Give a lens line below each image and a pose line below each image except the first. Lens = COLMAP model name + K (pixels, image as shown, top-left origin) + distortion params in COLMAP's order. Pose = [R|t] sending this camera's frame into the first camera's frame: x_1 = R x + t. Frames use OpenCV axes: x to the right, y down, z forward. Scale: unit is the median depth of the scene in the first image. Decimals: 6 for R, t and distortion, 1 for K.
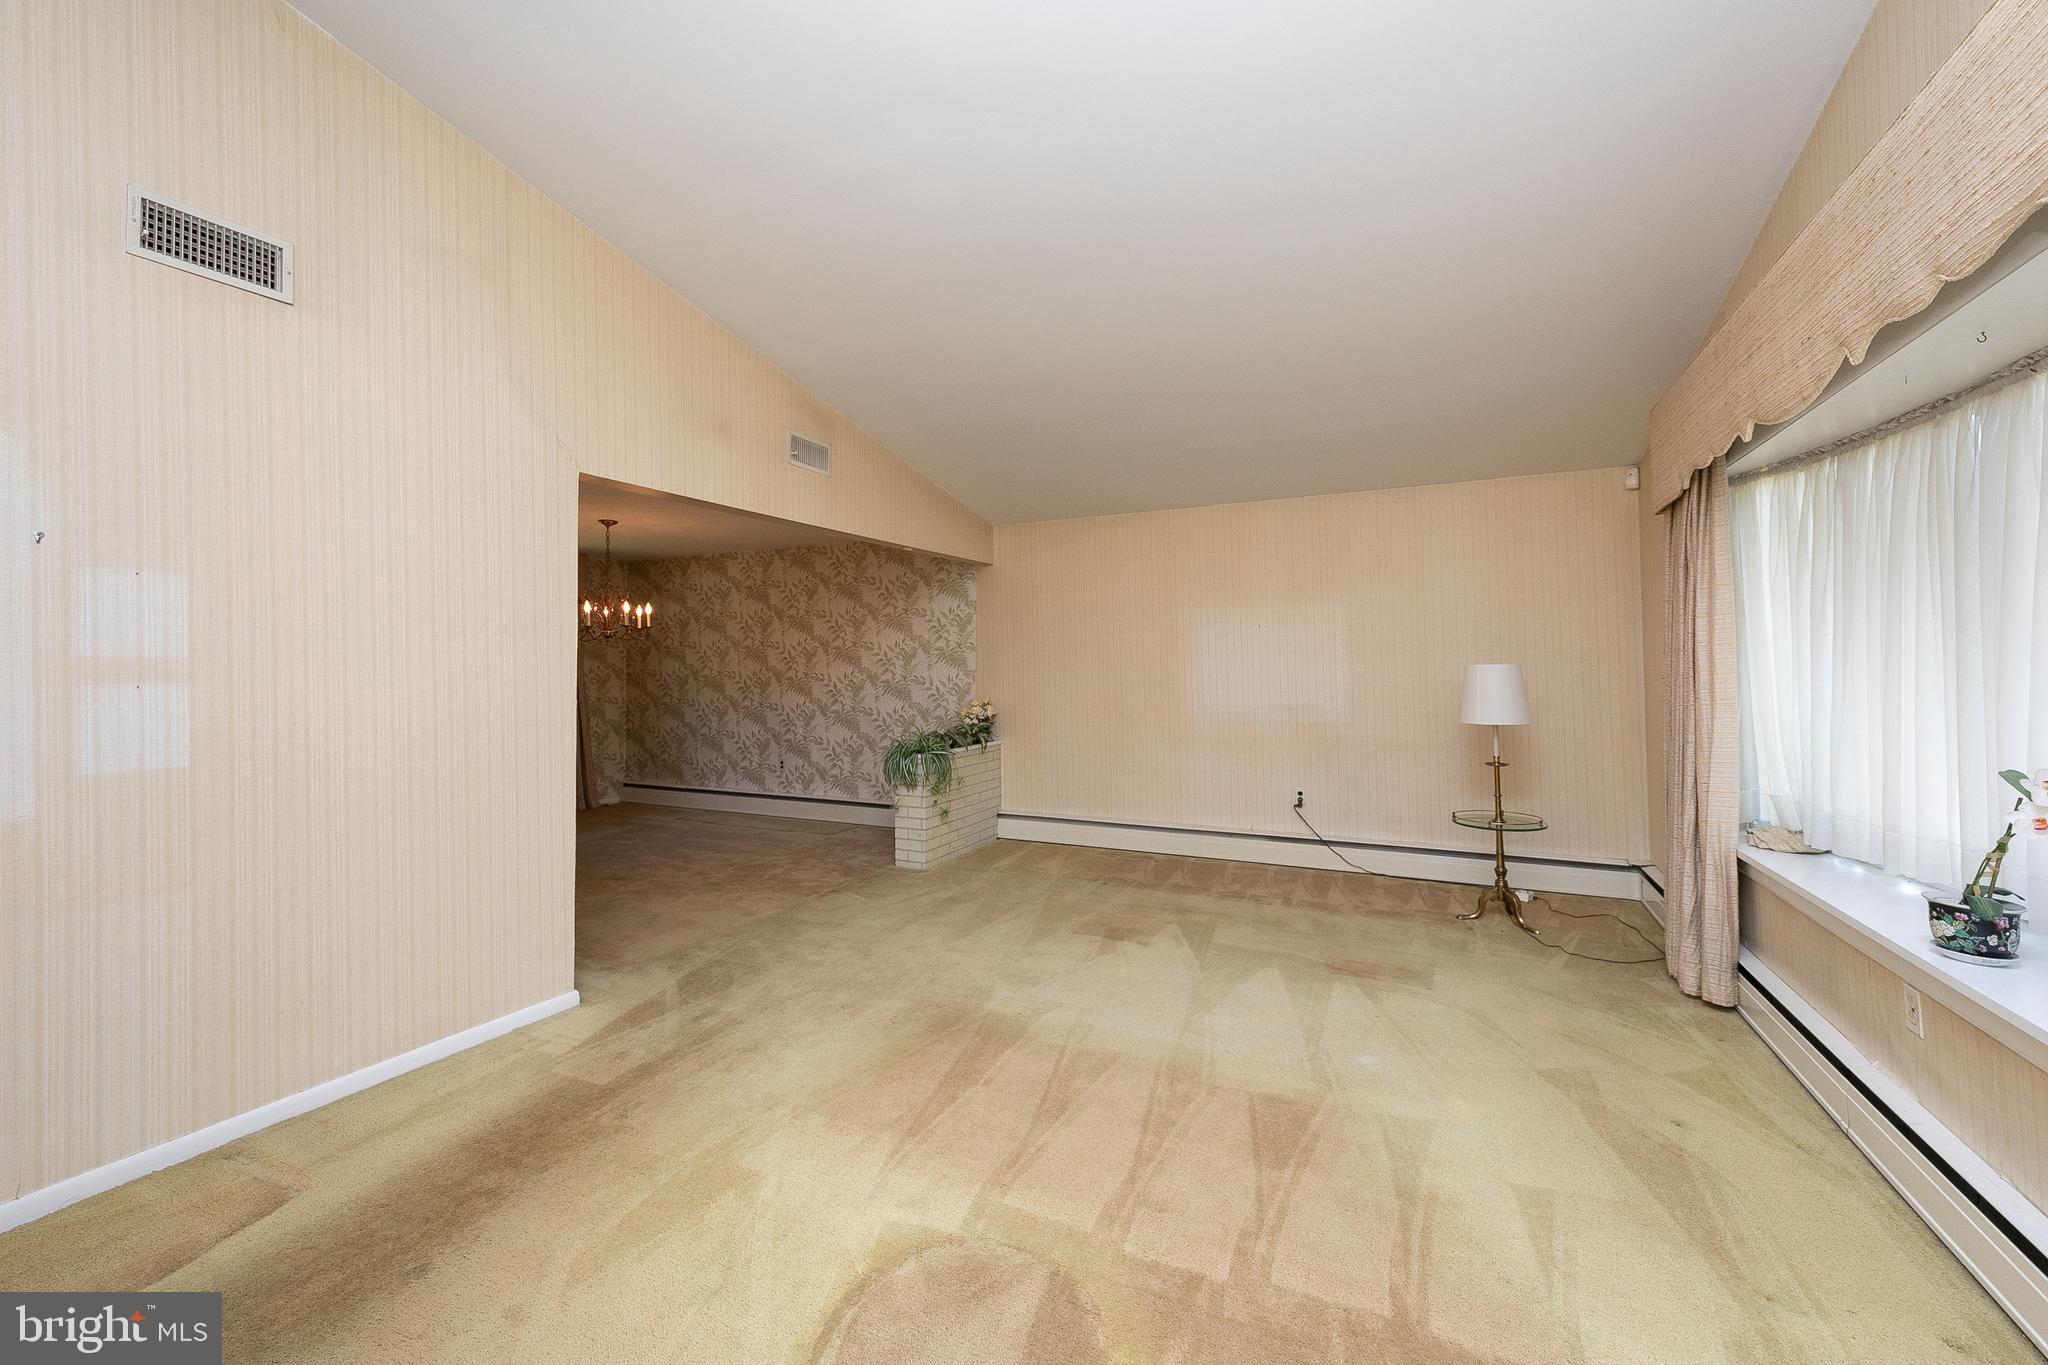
lens RADIAL K [[804.7, 0, 1020.9], [0, 804.7, 663.6], [0, 0, 1]] dist [0.003933, -0.000098]
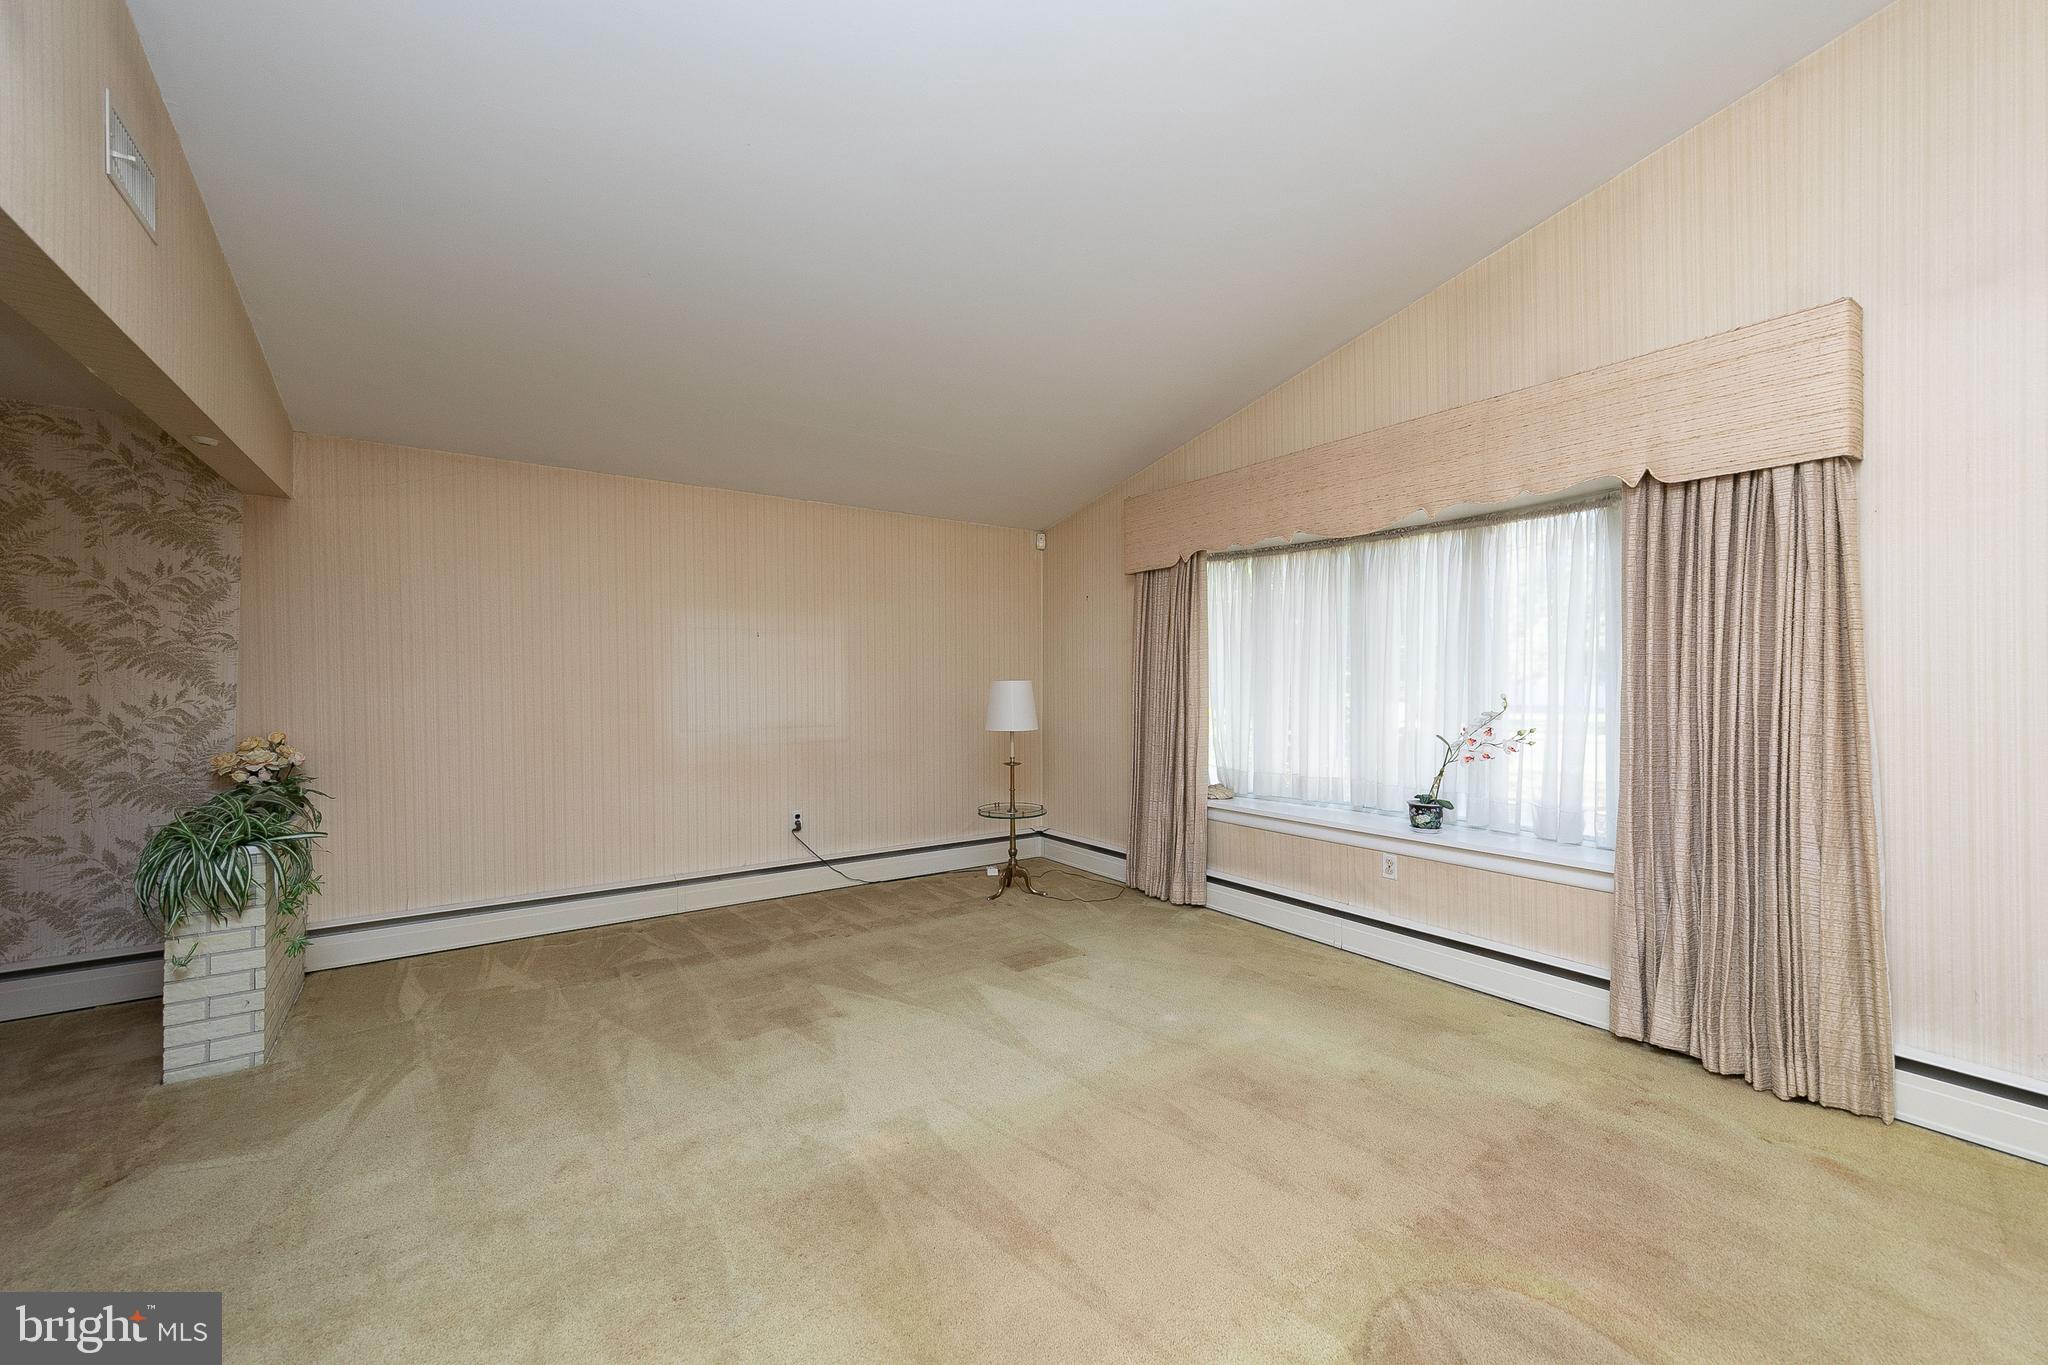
lens RADIAL K [[804.7, 0, 1016.5], [0, 804.7, 696.1], [0, 0, 1]] dist [0.003933, -0.000098]
pose [[0.476475, -0.009102, 0.879141, -0.451735], [-0.007332, 0.999870, 0.014326, 0.006753], [-0.879157, -0.013272, 0.476347, 0.418490]]
